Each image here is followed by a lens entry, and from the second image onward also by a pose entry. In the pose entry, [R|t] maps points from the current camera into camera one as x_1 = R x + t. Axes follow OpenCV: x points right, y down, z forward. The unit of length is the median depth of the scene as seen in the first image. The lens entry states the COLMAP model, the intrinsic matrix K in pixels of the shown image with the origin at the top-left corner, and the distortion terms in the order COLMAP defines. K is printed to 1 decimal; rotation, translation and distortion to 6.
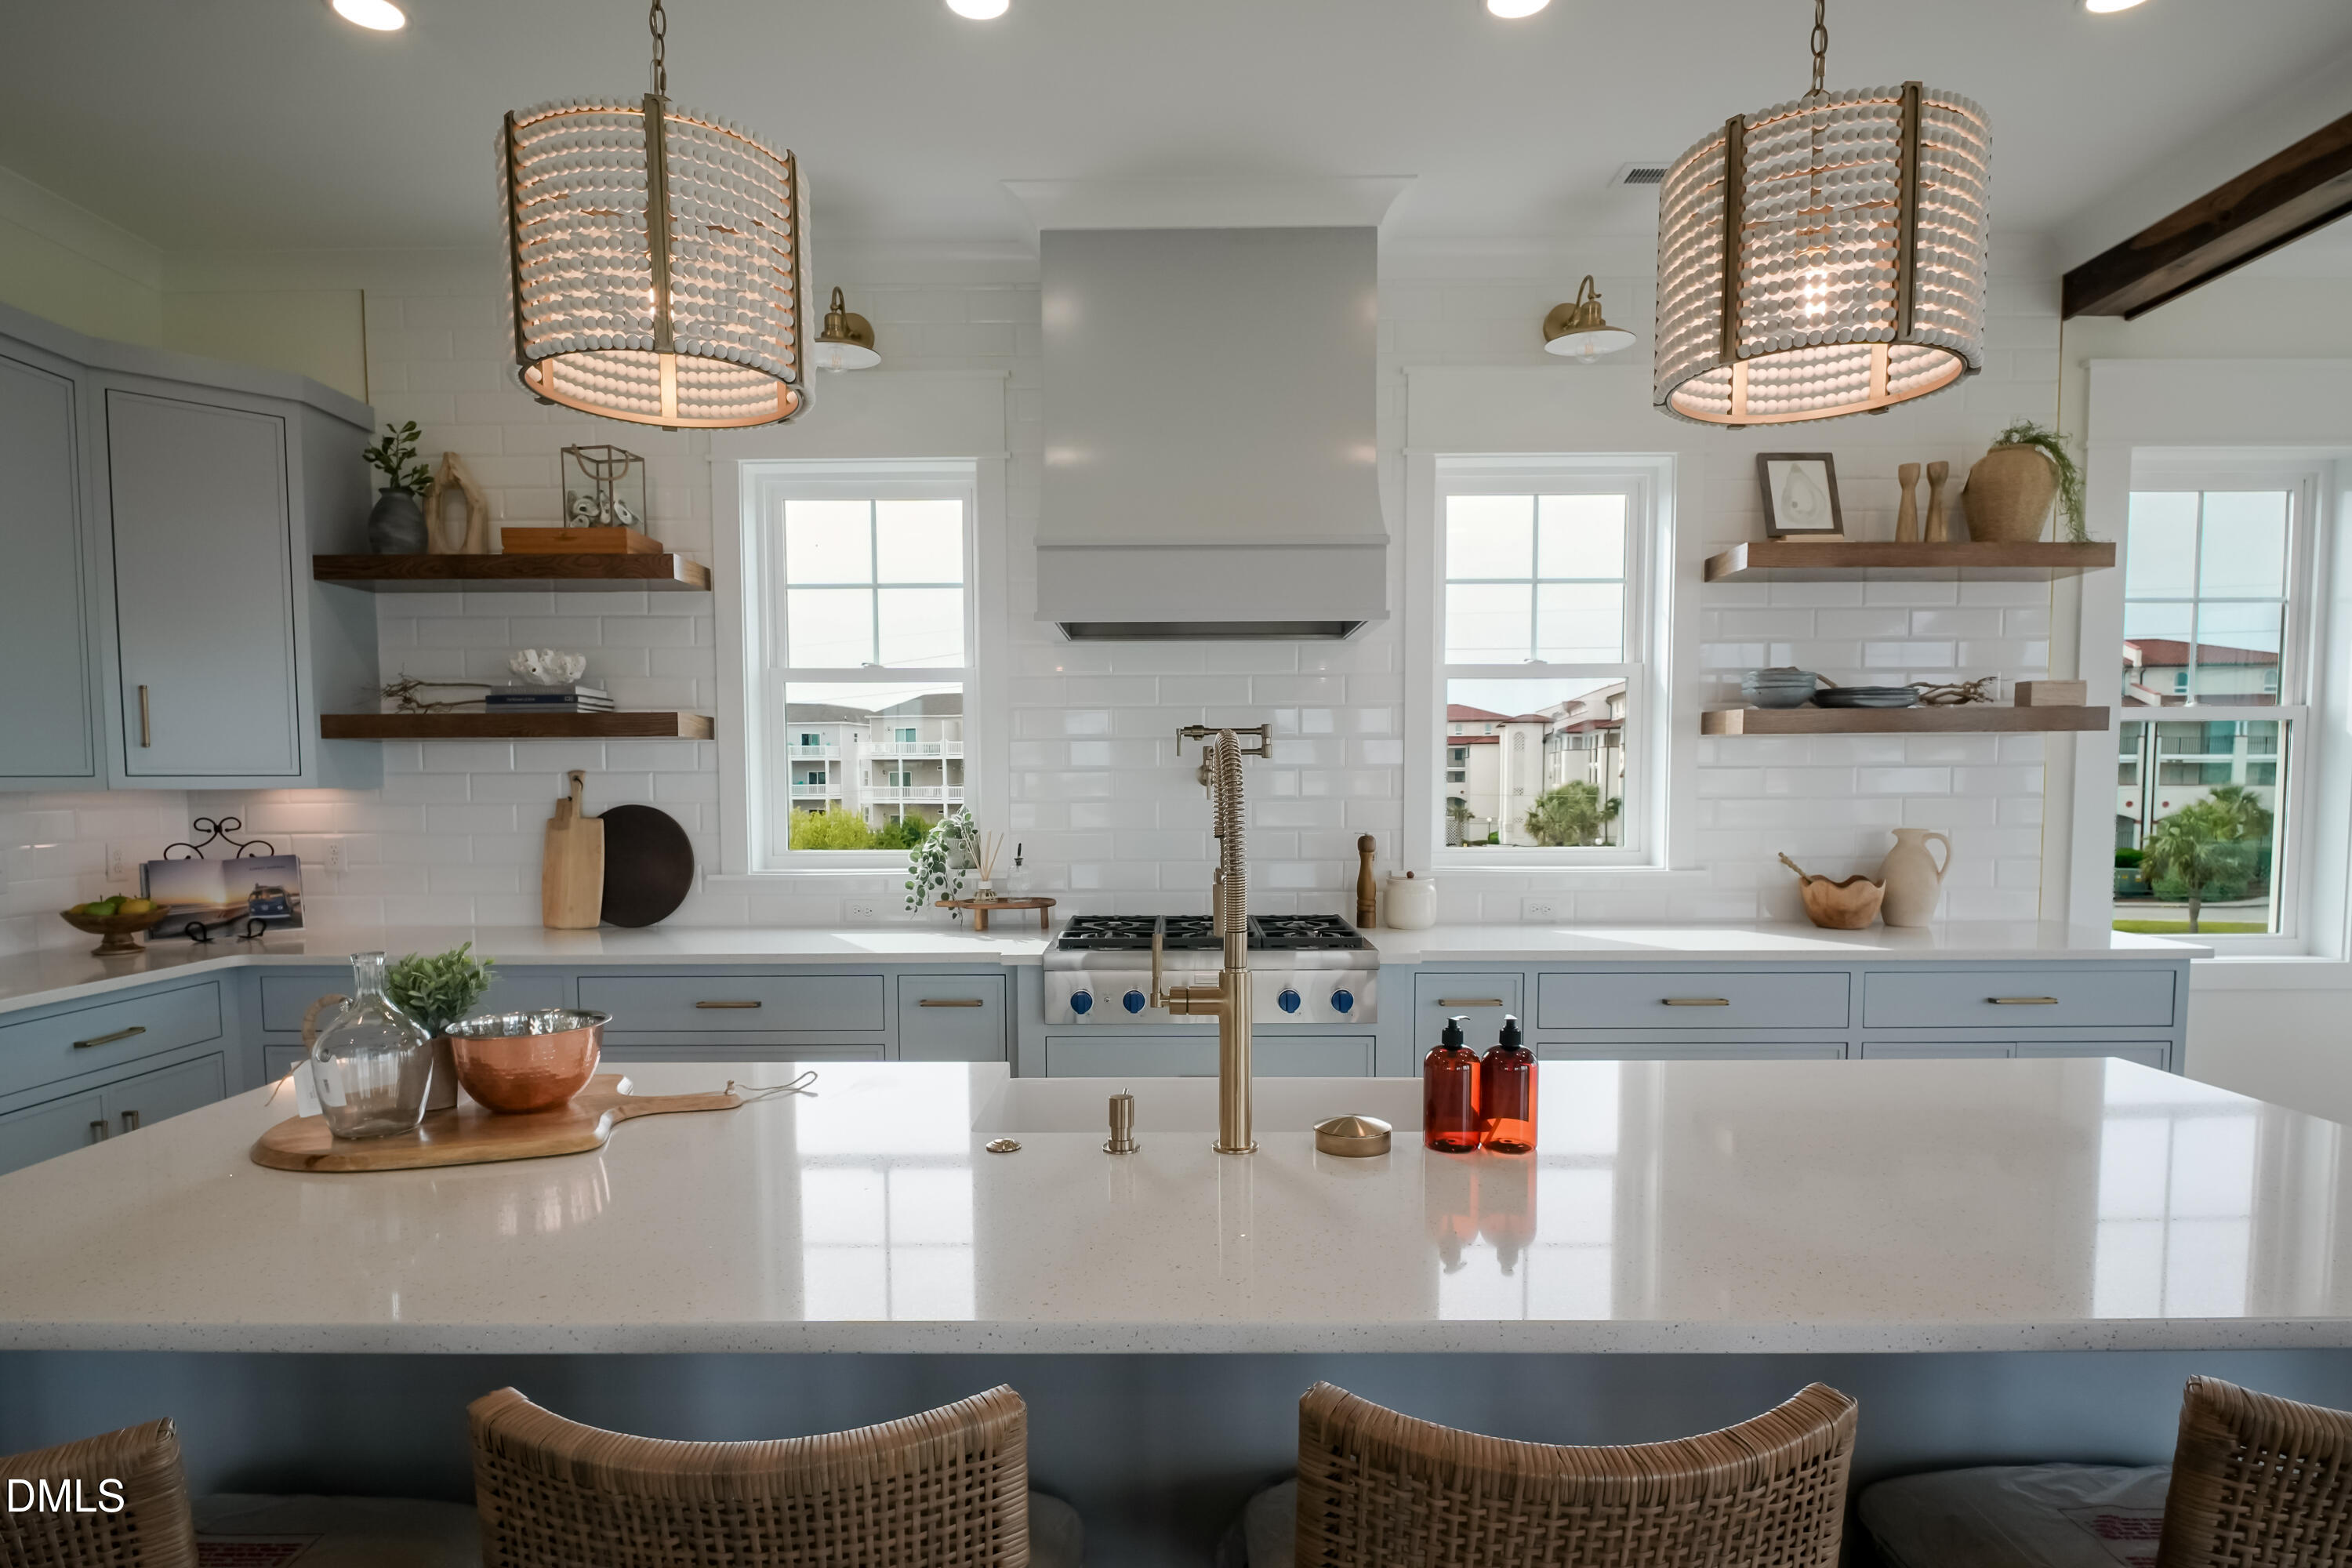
lens RADIAL K [[1221.2, 0, 1168.9], [0, 1221.2, 846.6], [0, 0, 1]] dist [0.001439, -0.010772]
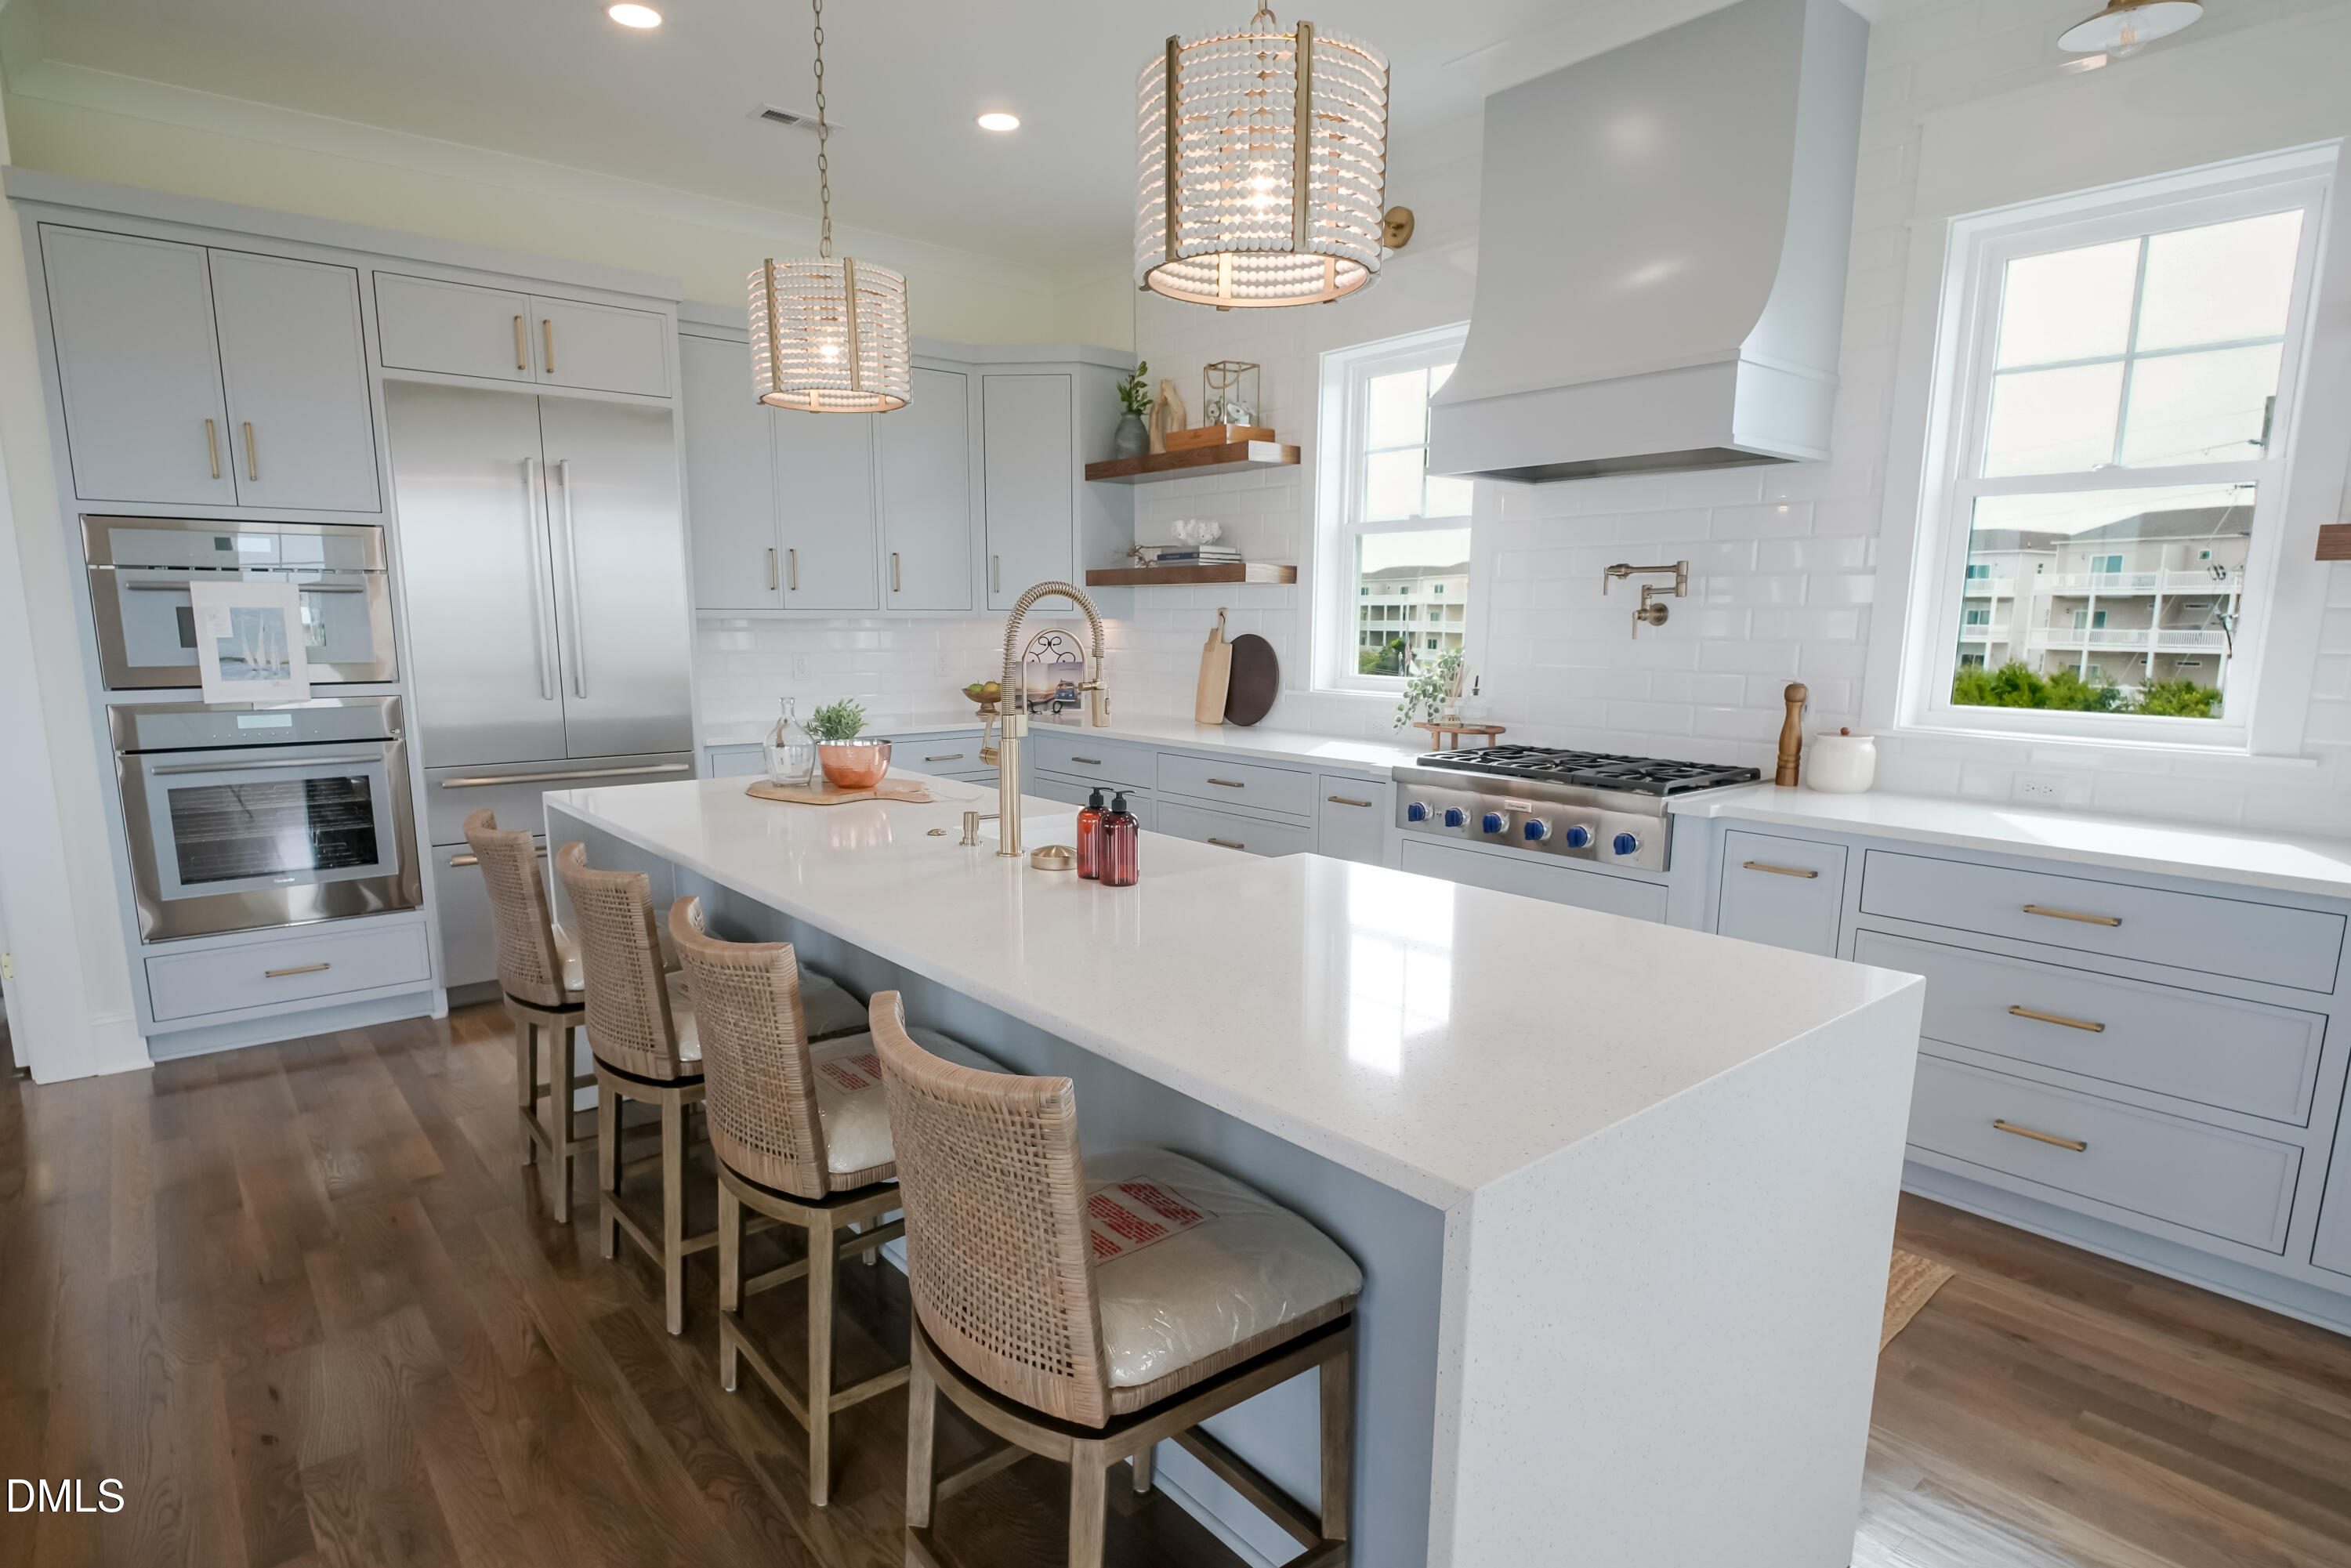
lens RADIAL K [[1248.7, 0, 1169.7], [0, 1248.7, 828.7], [0, 0, 1]] dist [-0.001027, -0.001549]
pose [[0.644655, 0.136349, -0.752216, 0.570797], [-0.050559, 0.989416, 0.136016, -0.005180], [0.762800, -0.049652, 0.644725, 0.045730]]
